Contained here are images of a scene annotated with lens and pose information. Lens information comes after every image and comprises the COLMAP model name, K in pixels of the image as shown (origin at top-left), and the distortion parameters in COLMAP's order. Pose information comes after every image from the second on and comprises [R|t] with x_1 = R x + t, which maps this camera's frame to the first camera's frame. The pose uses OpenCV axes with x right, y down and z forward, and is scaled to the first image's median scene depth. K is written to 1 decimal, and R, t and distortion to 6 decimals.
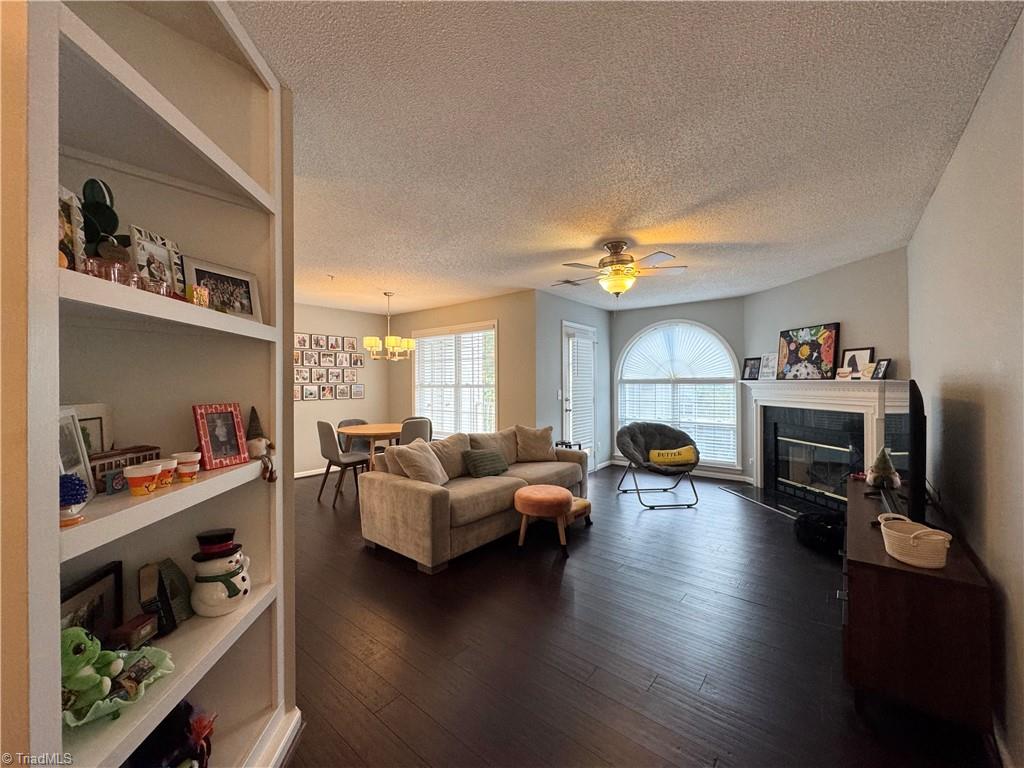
lens RADIAL K [[410.0, 0, 512.9], [0, 410.0, 382.5], [0, 0, 1]] dist [-0.004467, 0.000548]
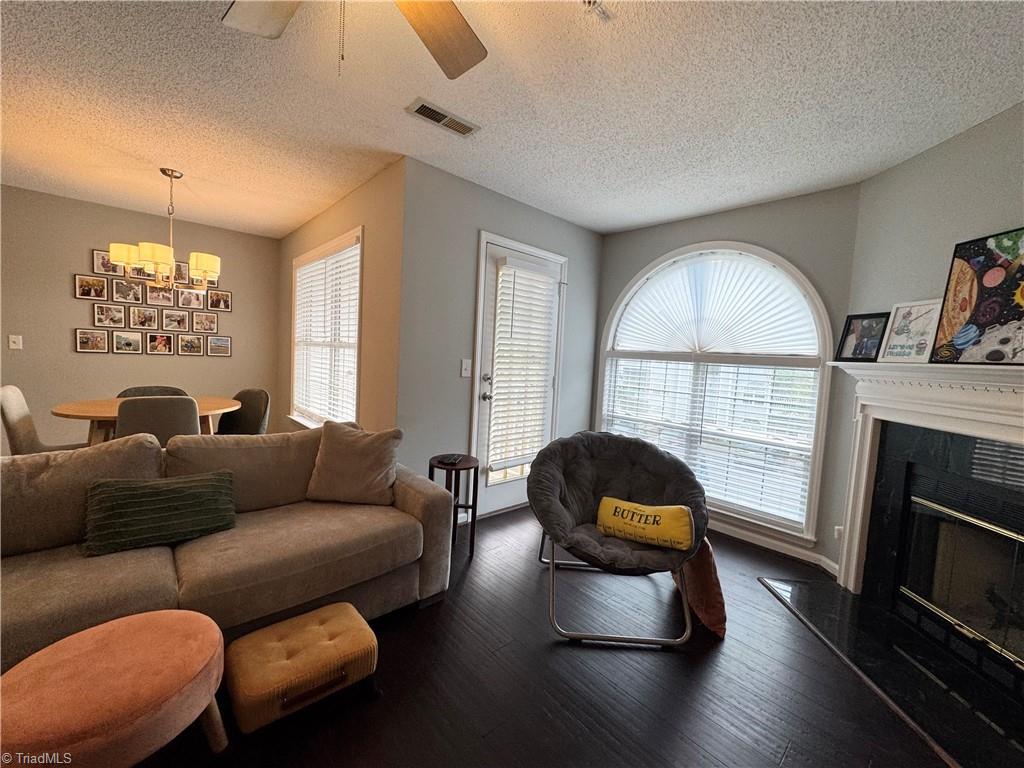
lens RADIAL K [[410.0, 0, 513.4], [0, 410.0, 382.7], [0, 0, 1]] dist [-0.004467, 0.000548]
pose [[0.987002, 0.067877, -0.145670, 0.297554], [-0.058091, 0.995824, 0.070421, 0.007928], [0.149842, -0.061044, 0.986824, 0.539523]]
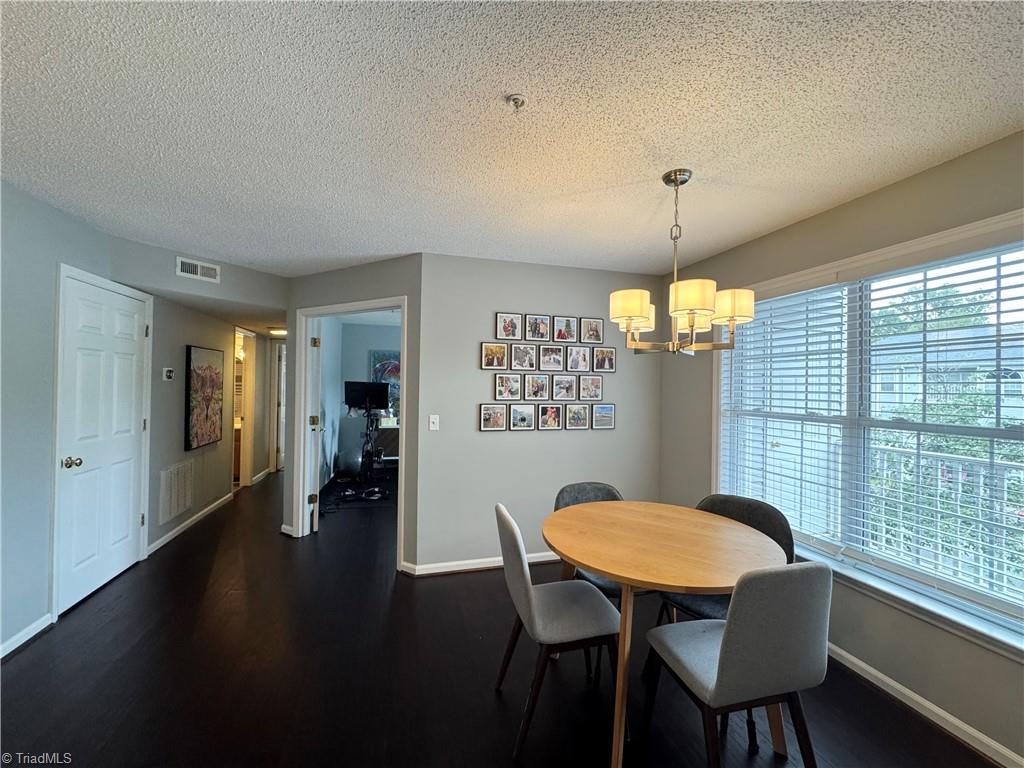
lens RADIAL K [[410.0, 0, 509.6], [0, 410.0, 383.2], [0, 0, 1]] dist [-0.004467, 0.000548]
pose [[0.815012, 0.012875, -0.579300, -0.229186], [-0.018505, 0.999822, -0.003812, -0.025161], [0.579148, 0.013827, 0.815105, 0.667522]]
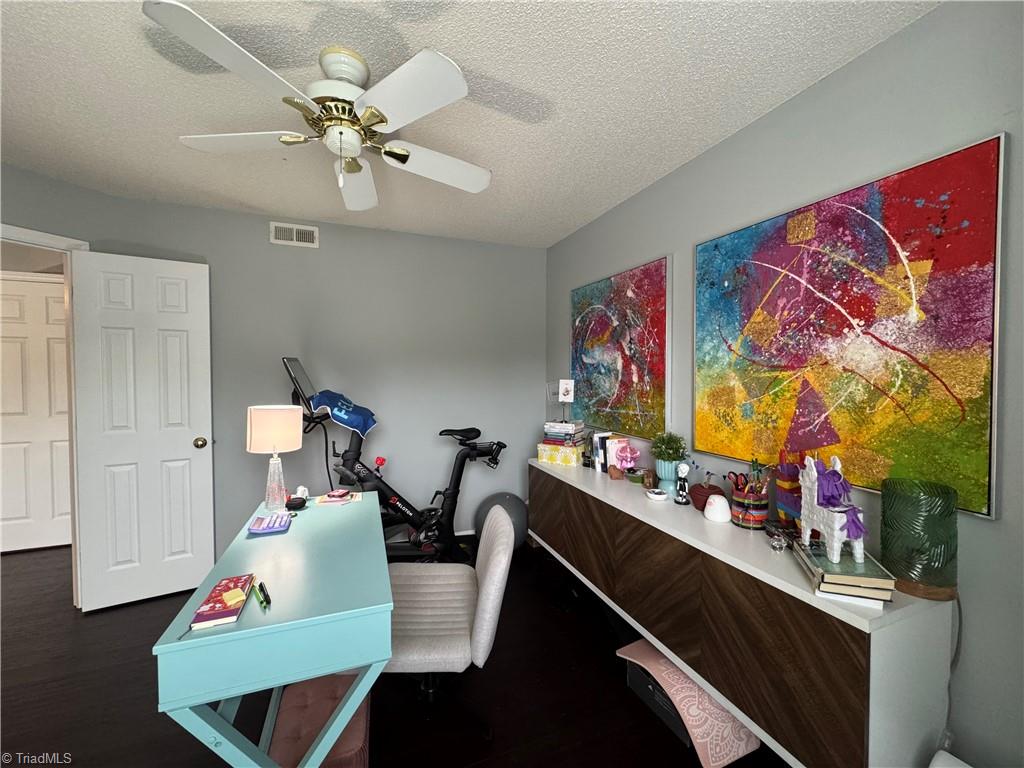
lens RADIAL K [[410.0, 0, 509.0], [0, 410.0, 382.8], [0, 0, 1]] dist [-0.004467, 0.000548]
pose [[-0.496939, 0.028773, -0.867308, -0.872814], [0.004021, 0.999516, 0.030855, -0.010326], [0.867776, 0.011845, -0.496814, 1.840081]]
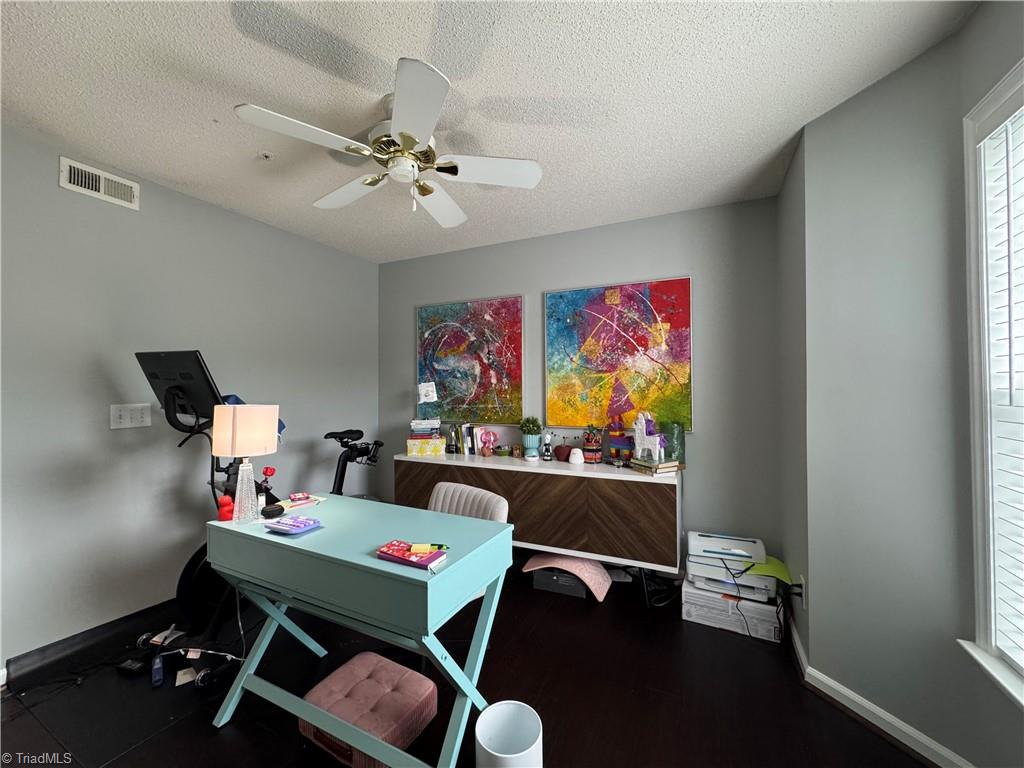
lens RADIAL K [[410.0, 0, 514.0], [0, 410.0, 382.9], [0, 0, 1]] dist [-0.004467, 0.000548]
pose [[0.230680, -0.004430, -0.973020, -0.712198], [0.004988, 0.999982, -0.003370, 0.007457], [0.973017, -0.004076, 0.230698, 1.591755]]
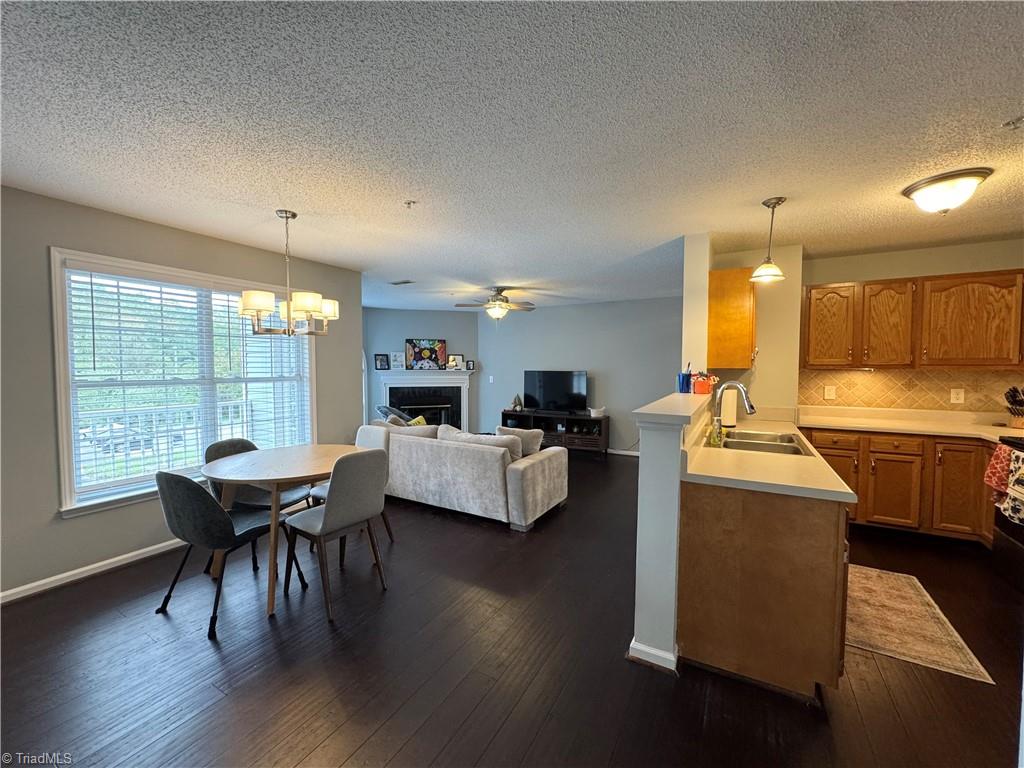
lens RADIAL K [[410.0, 0, 508.6], [0, 410.0, 382.8], [0, 0, 1]] dist [-0.004467, 0.000548]
pose [[-0.158889, -0.034045, 0.986709, -0.974537], [-0.001380, 0.999412, 0.034261, -0.011377], [-0.987295, 0.004082, -0.158843, 0.872259]]
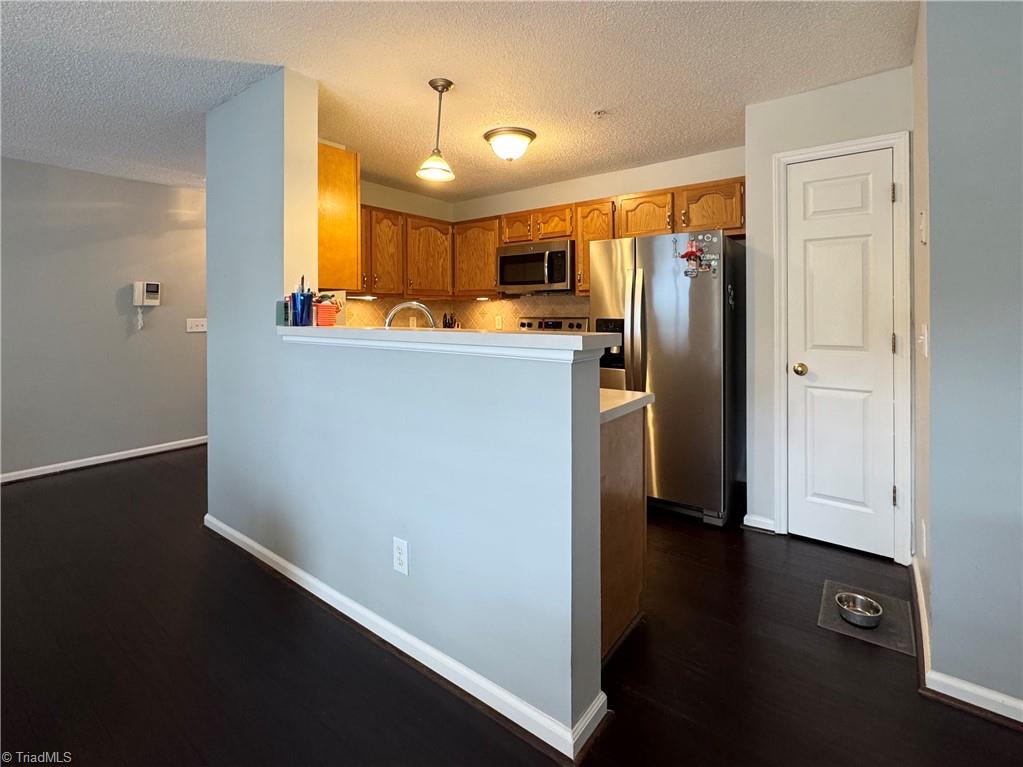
lens RADIAL K [[494.9, 0, 509.5], [0, 494.9, 314.6], [0, 0, 1]] dist [-0.000145, 0.000068]
pose [[-0.999504, 0.011994, -0.029123, -0.535415], [0.011920, 0.999925, 0.002695, 0.019365], [0.029153, 0.002346, -0.999572, 0.986764]]
